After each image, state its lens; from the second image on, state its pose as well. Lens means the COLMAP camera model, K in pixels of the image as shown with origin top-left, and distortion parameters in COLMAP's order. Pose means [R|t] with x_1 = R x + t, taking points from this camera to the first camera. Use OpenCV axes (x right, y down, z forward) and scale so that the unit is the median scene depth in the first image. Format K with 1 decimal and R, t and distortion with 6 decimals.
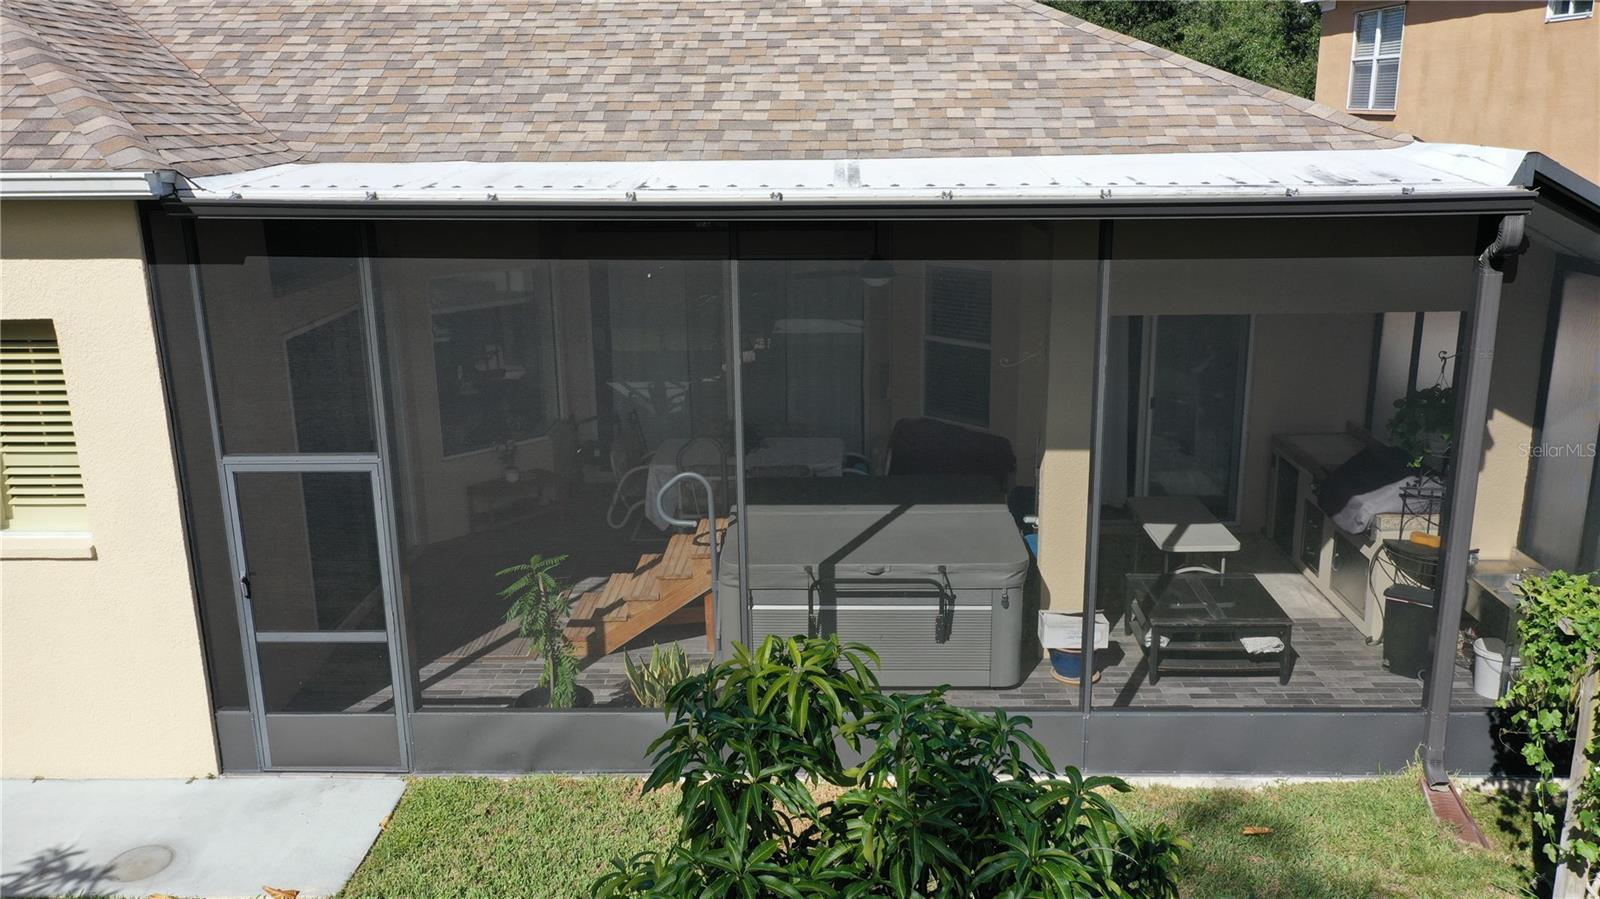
lens RADIAL K [[1273.1, 0, 808.4], [0, 1273.1, 443.9], [0, 0, 1]] dist [0.022575, -0.009176]
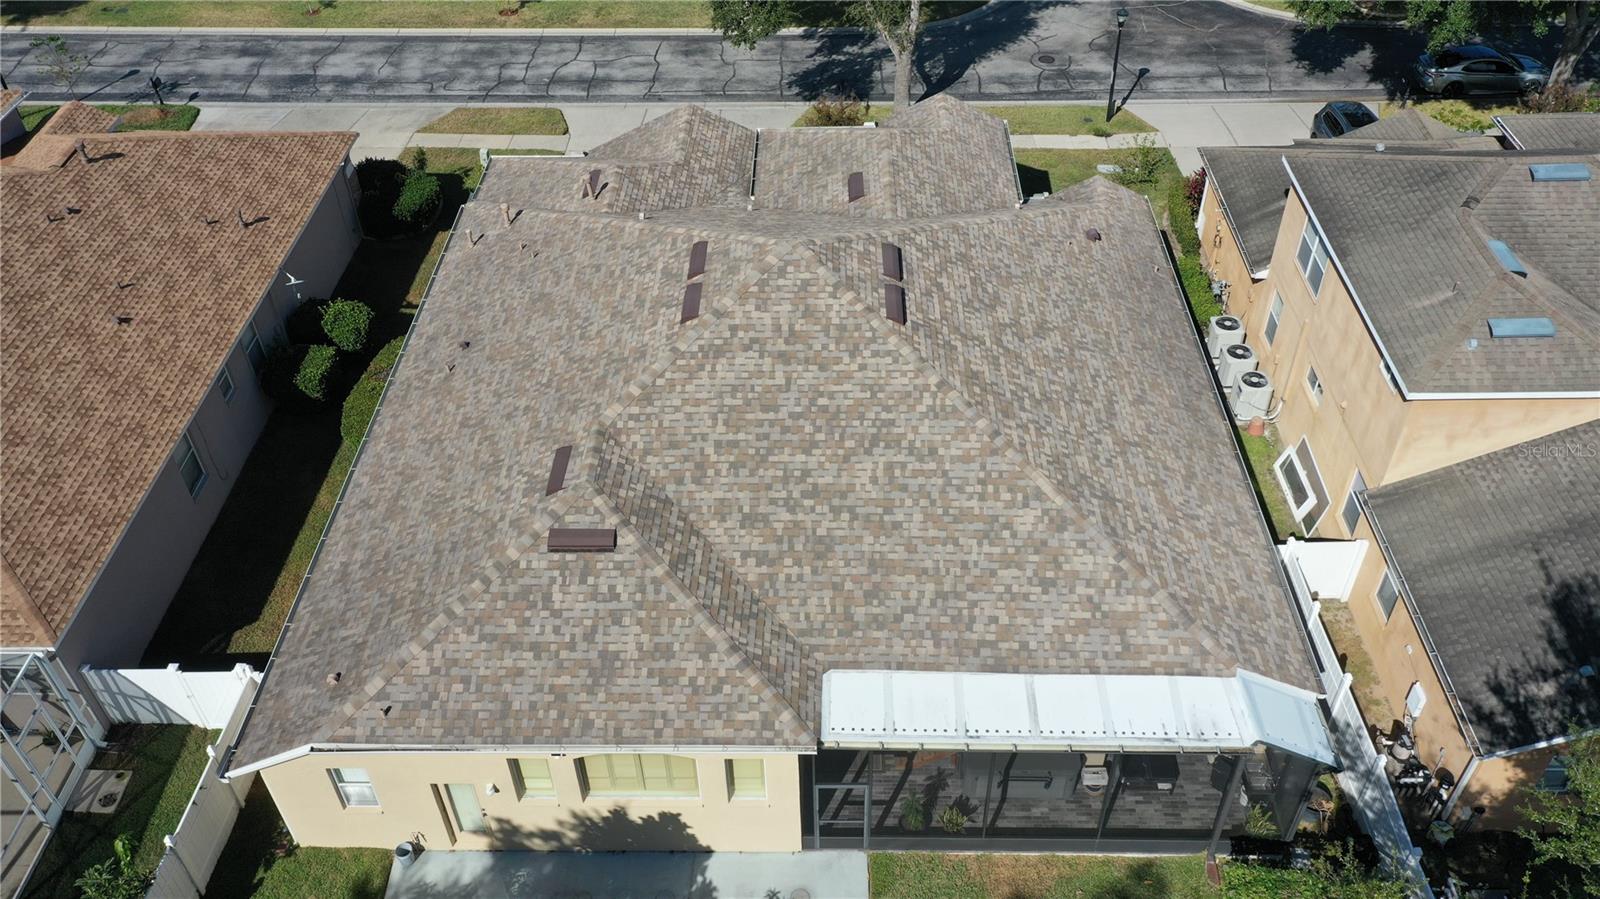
lens RADIAL K [[1273.1, 0, 804.9], [0, 1273.1, 439.8], [0, 0, 1]] dist [0.022575, -0.009176]
pose [[0.999964, -0.008460, 0.000701, -0.401938], [0.007253, 0.894387, 0.447236, -1.711270], [-0.004410, -0.447214, 0.894416, -1.089891]]
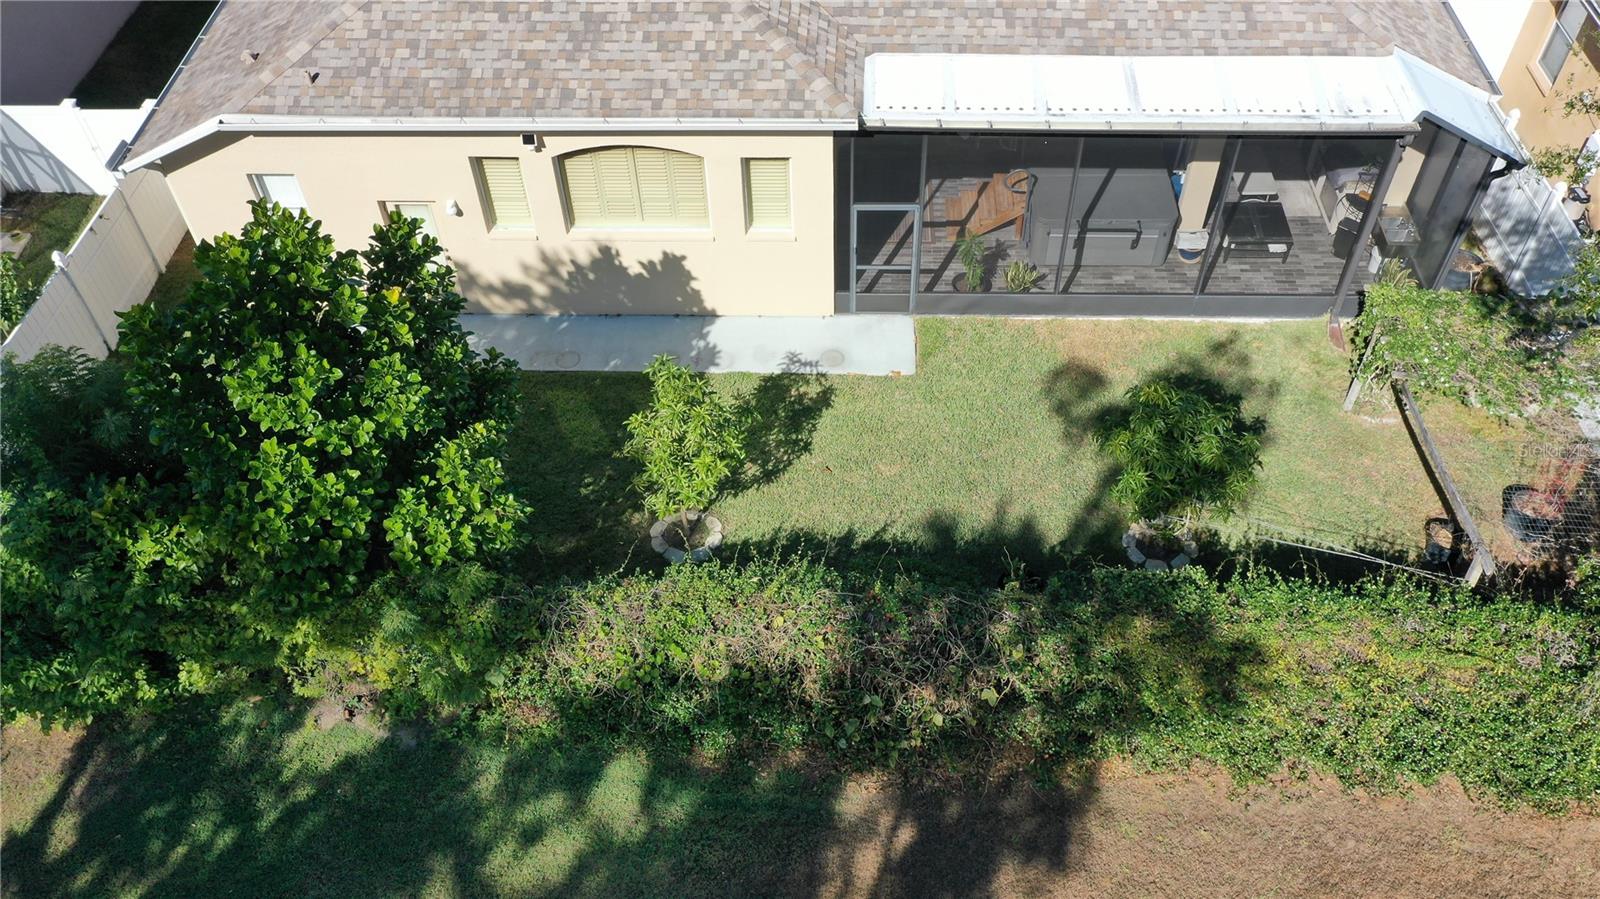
lens RADIAL K [[1273.1, 0, 803.4], [0, 1273.1, 446.7], [0, 0, 1]] dist [0.022575, -0.009176]
pose [[0.999927, 0.001831, -0.011957, -0.439215], [0.005115, 0.831746, 0.555133, -0.789727], [0.010962, -0.555153, 0.831676, -1.043560]]
